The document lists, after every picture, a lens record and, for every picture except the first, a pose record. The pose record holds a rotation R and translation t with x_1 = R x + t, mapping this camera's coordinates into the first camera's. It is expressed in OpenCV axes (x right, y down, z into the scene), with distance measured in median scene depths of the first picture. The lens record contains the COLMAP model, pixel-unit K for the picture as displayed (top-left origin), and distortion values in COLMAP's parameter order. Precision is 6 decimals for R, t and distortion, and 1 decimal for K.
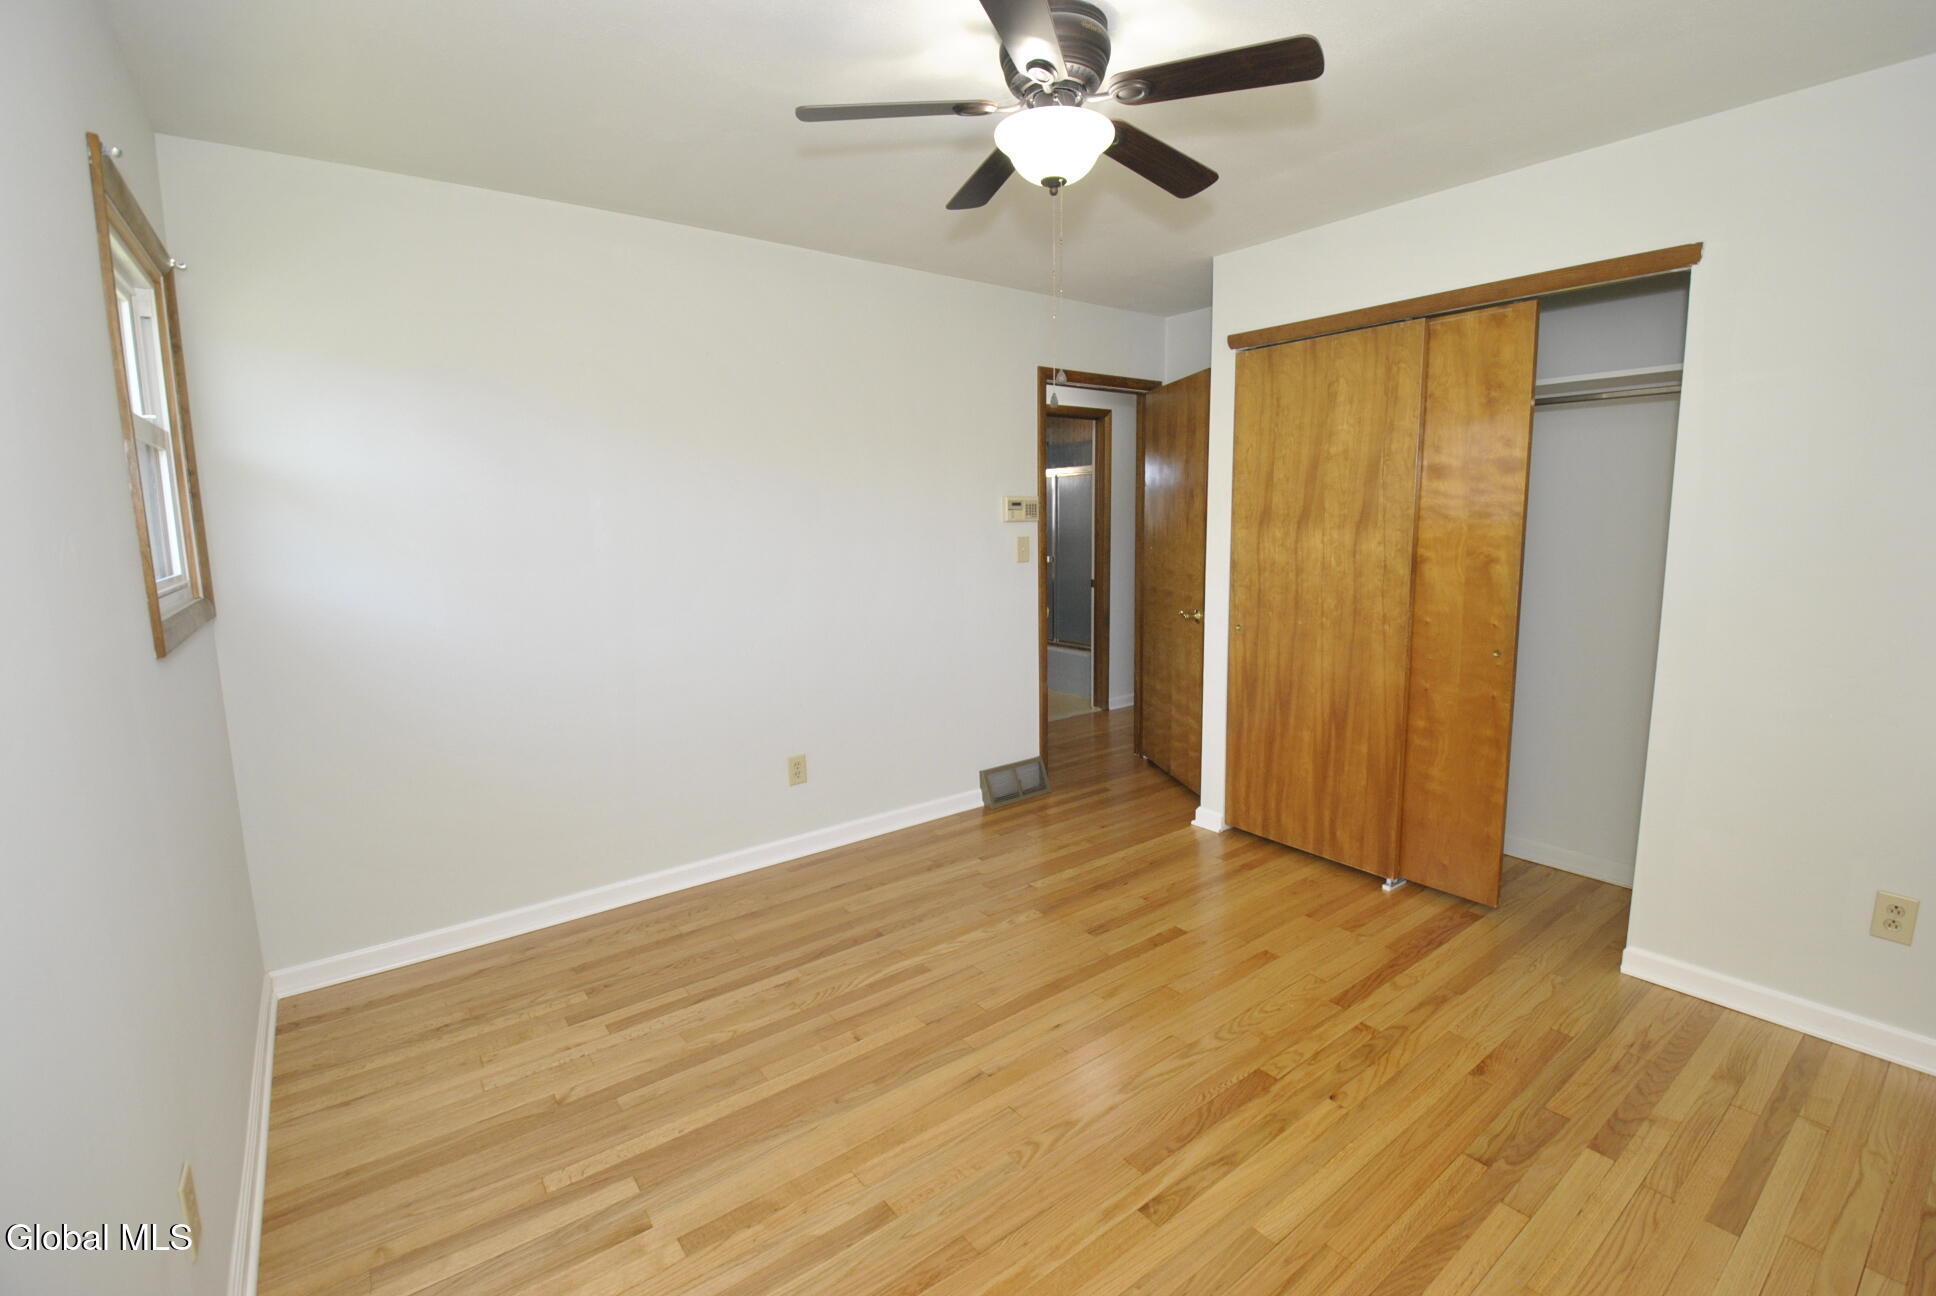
lens RADIAL K [[853.1, 0, 984.4], [0, 853.1, 645.5], [0, 0, 1]] dist [0.022279, -0.036330]
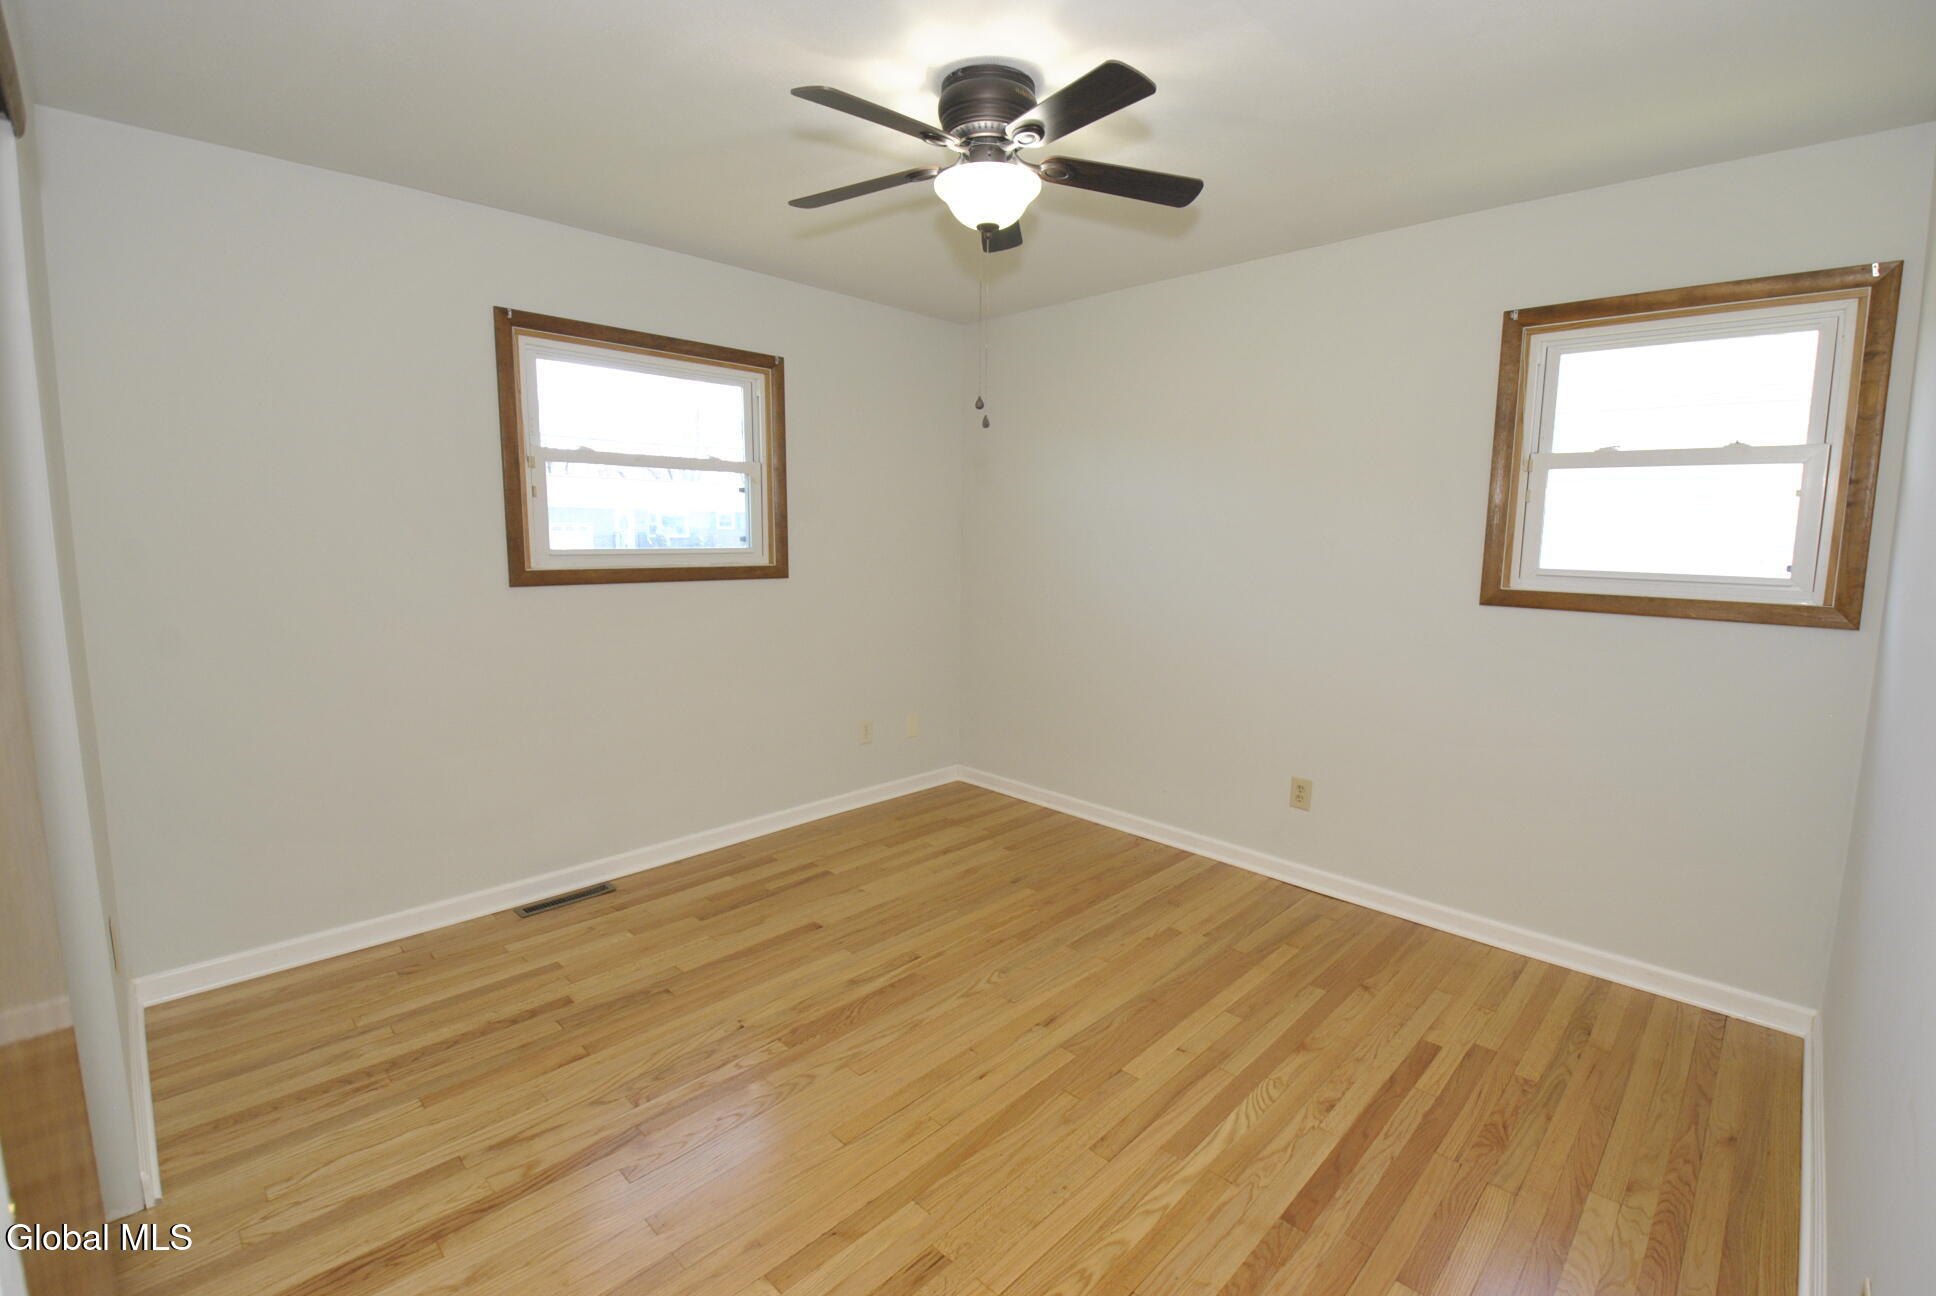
lens RADIAL K [[853.1, 0, 984.4], [0, 853.1, 645.5], [0, 0, 1]] dist [0.022279, -0.036330]
pose [[-0.989887, 0.019460, -0.140514, 0.203043], [-0.020386, 0.960750, 0.276666, -0.257663], [0.140383, 0.276733, -0.950637, 1.746877]]
